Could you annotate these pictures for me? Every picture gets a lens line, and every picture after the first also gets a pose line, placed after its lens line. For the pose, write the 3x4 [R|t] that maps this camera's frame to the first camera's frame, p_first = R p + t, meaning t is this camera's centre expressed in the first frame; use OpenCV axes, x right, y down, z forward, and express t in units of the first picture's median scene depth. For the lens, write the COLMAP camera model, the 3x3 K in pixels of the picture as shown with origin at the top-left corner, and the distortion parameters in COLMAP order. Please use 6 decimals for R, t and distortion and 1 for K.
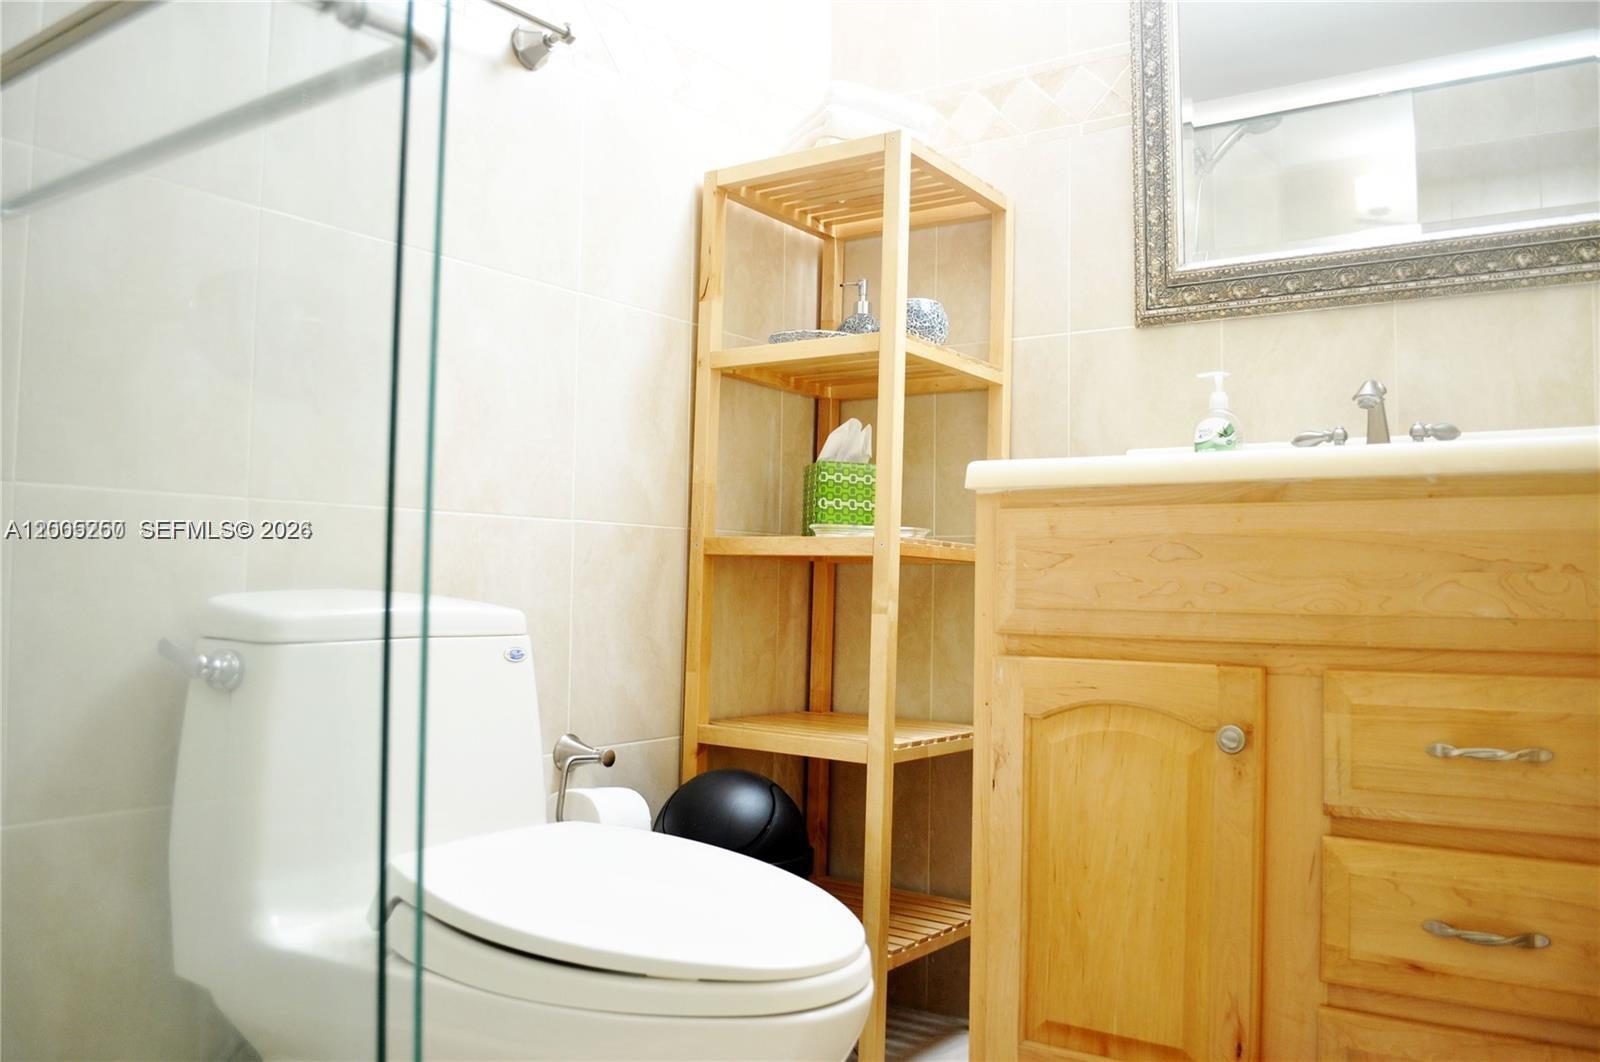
lens RADIAL K [[1280.6, 0, 805.5], [0, 1280.6, 530.7], [0, 0, 1]] dist [-0.075038, 0.004516]
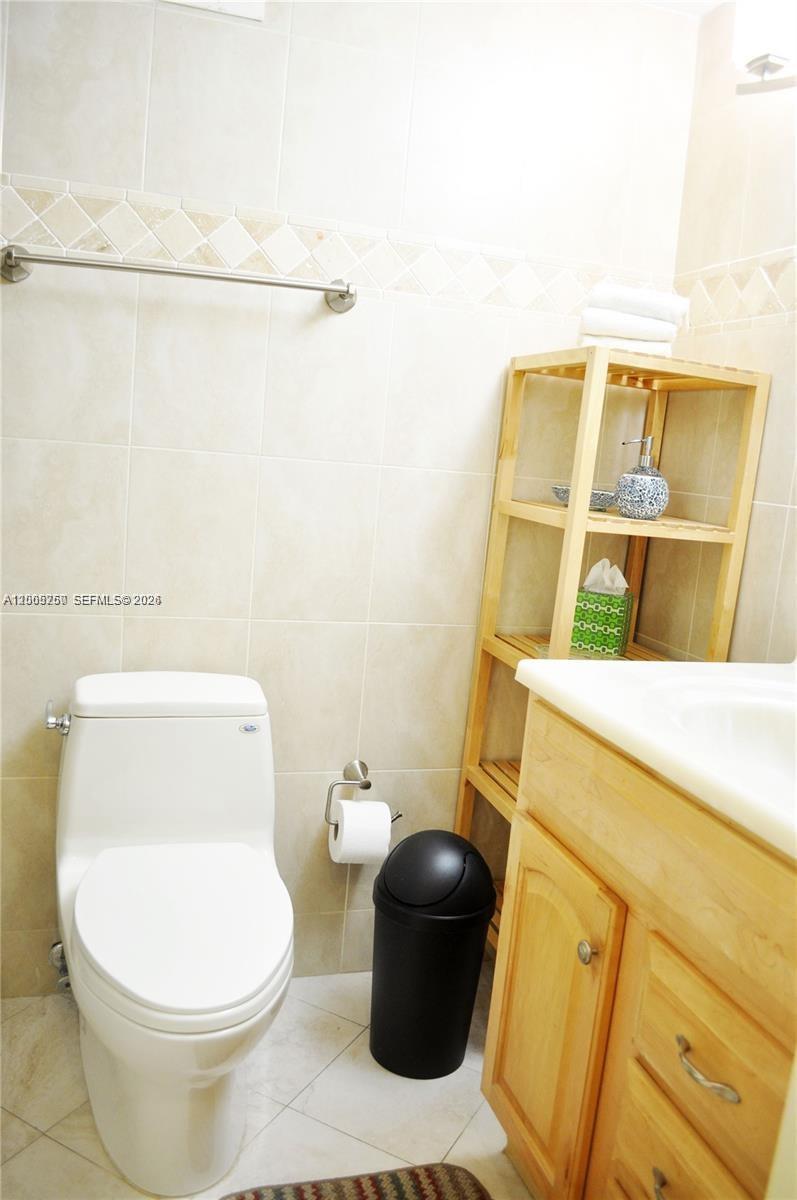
lens RADIAL K [[960.4, 0, 398.5], [0, 960.4, 600.0], [0, 0, 1]] dist [-0.075038, 0.004516]
pose [[0.774812, 0.152536, -0.613513, 0.477015], [-0.043457, 0.981010, 0.189024, -0.223994], [0.630696, -0.119797, 0.766728, 0.156449]]
